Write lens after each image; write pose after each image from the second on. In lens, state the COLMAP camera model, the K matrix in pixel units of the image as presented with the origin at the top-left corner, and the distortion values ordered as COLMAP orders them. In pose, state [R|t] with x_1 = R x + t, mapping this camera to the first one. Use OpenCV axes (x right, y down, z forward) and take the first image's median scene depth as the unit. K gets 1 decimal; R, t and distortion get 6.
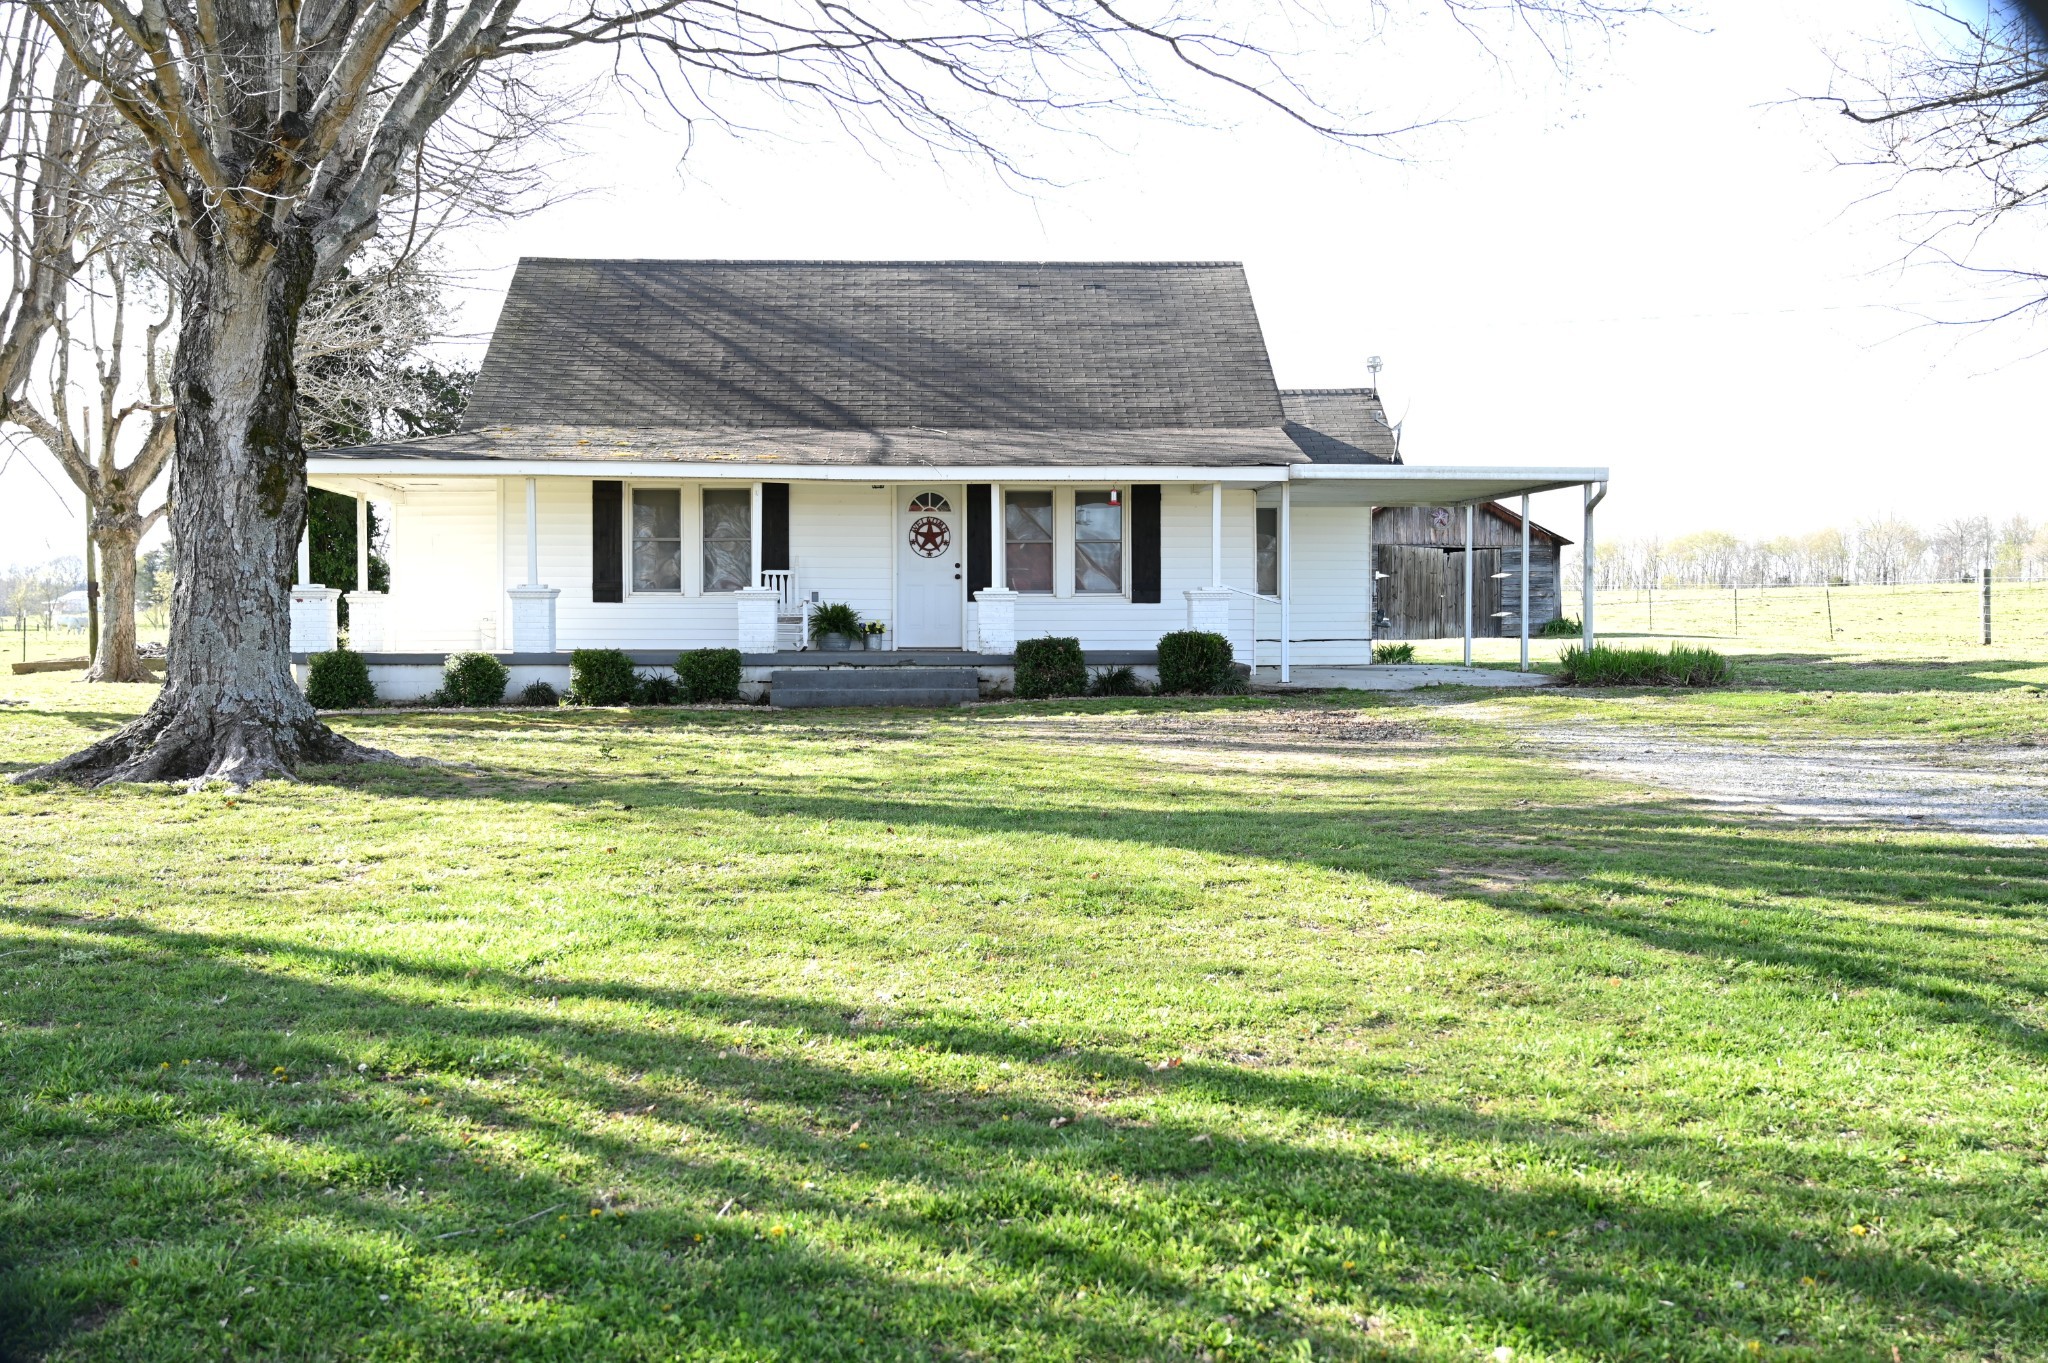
lens RADIAL K [[1926.4, 0, 1069.5], [0, 1926.4, 680.3], [0, 0, 1]] dist [0.001017, 0.004128]
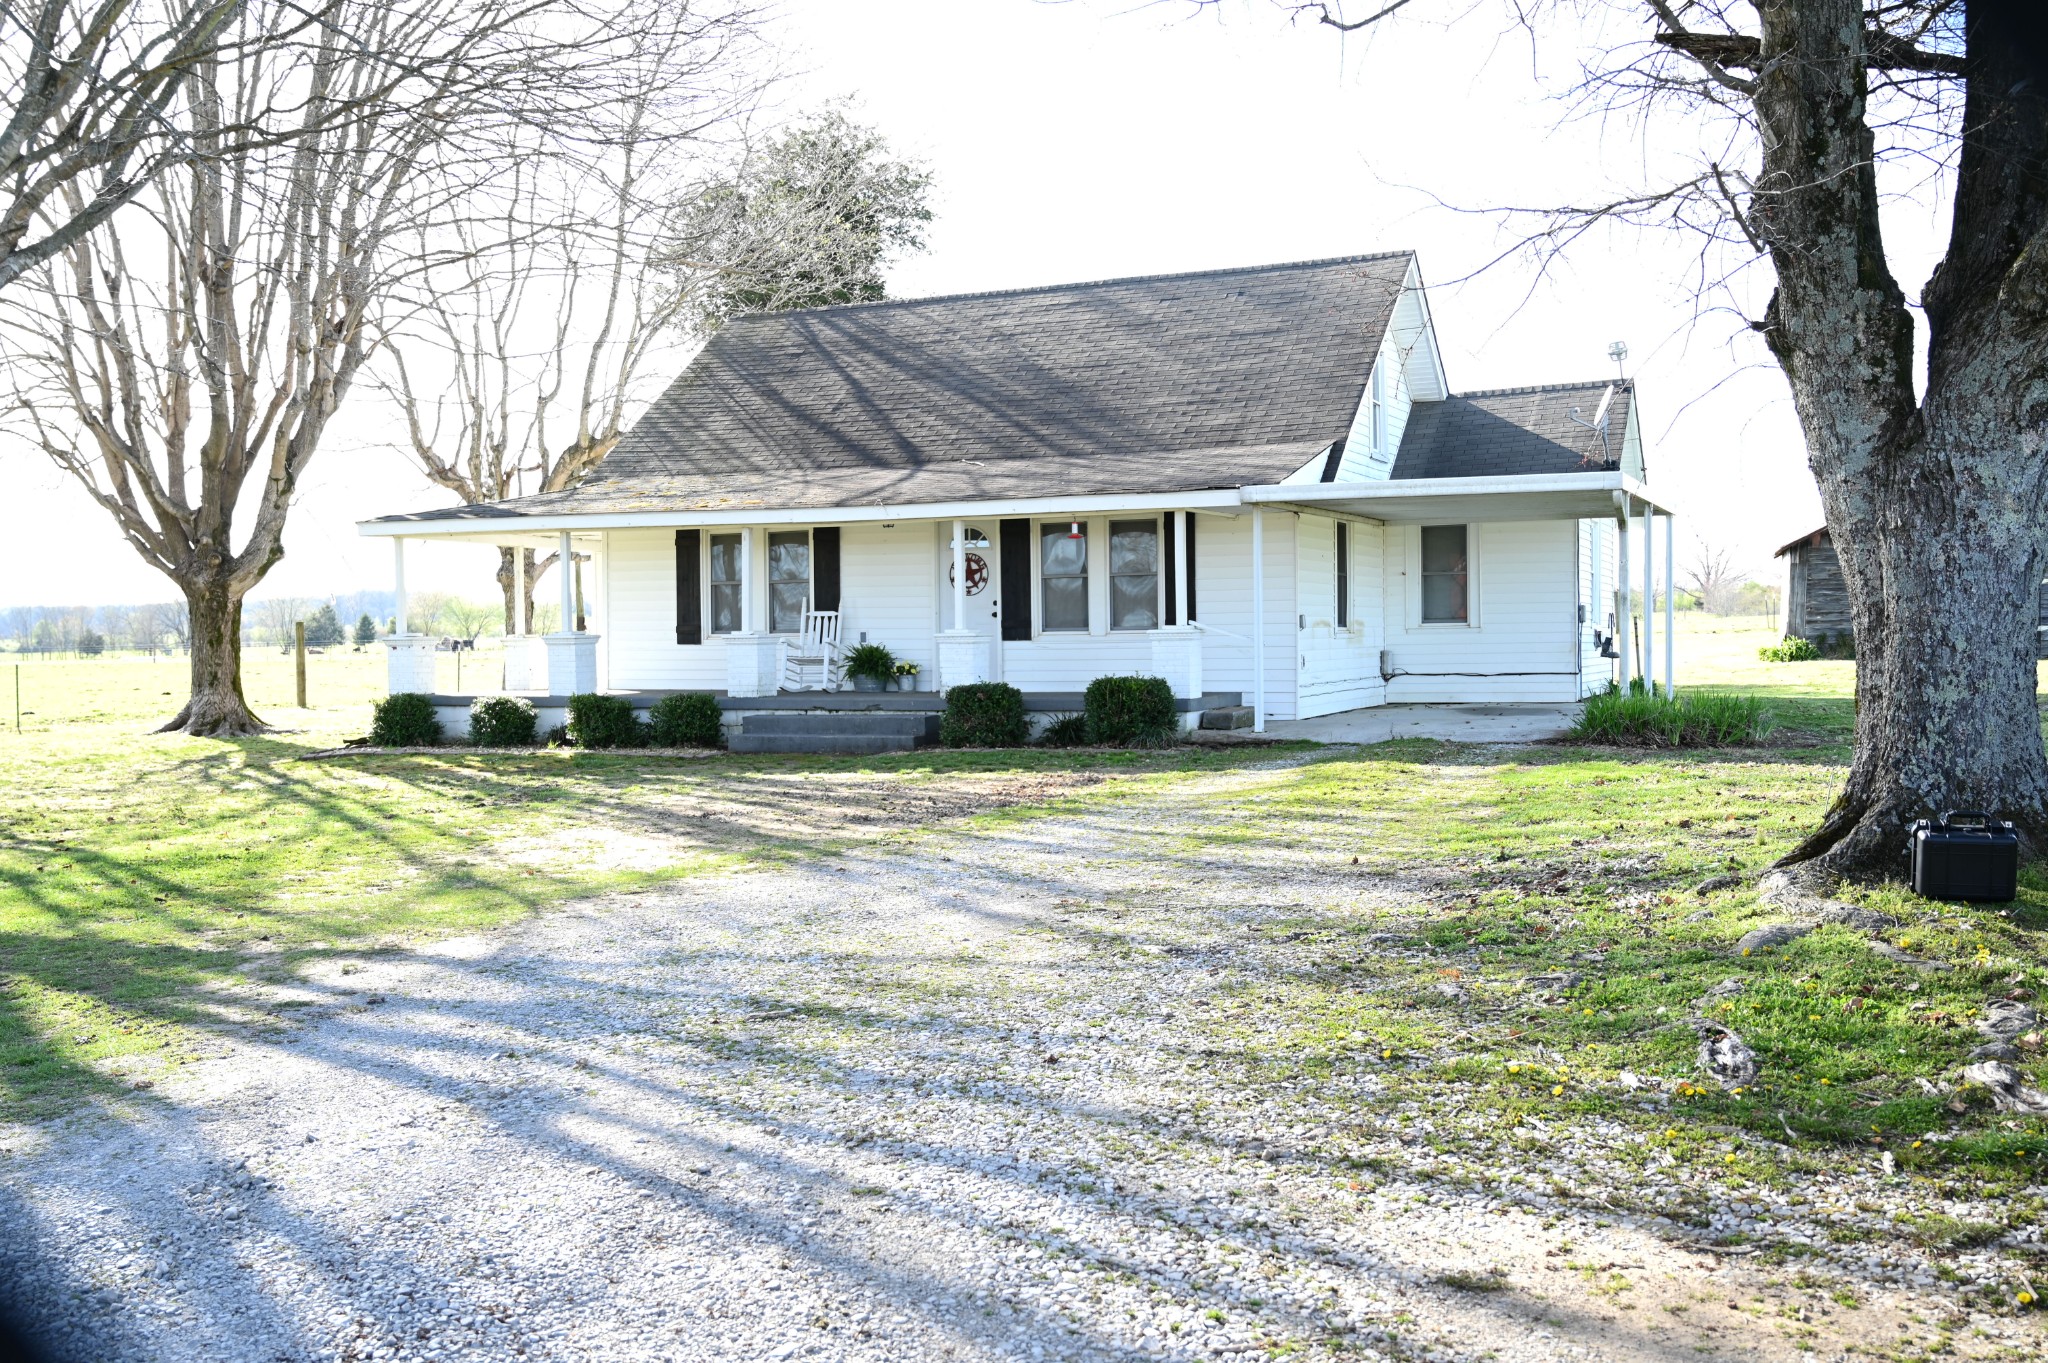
lens RADIAL K [[1926.4, 0, 1069.5], [0, 1926.4, 680.3], [0, 0, 1]] dist [0.001017, 0.004128]
pose [[0.899779, -0.000869, -0.436345, 0.394856], [-0.000483, 0.999995, -0.002989, -0.018200], [0.436346, 0.002900, 0.899774, 0.151413]]
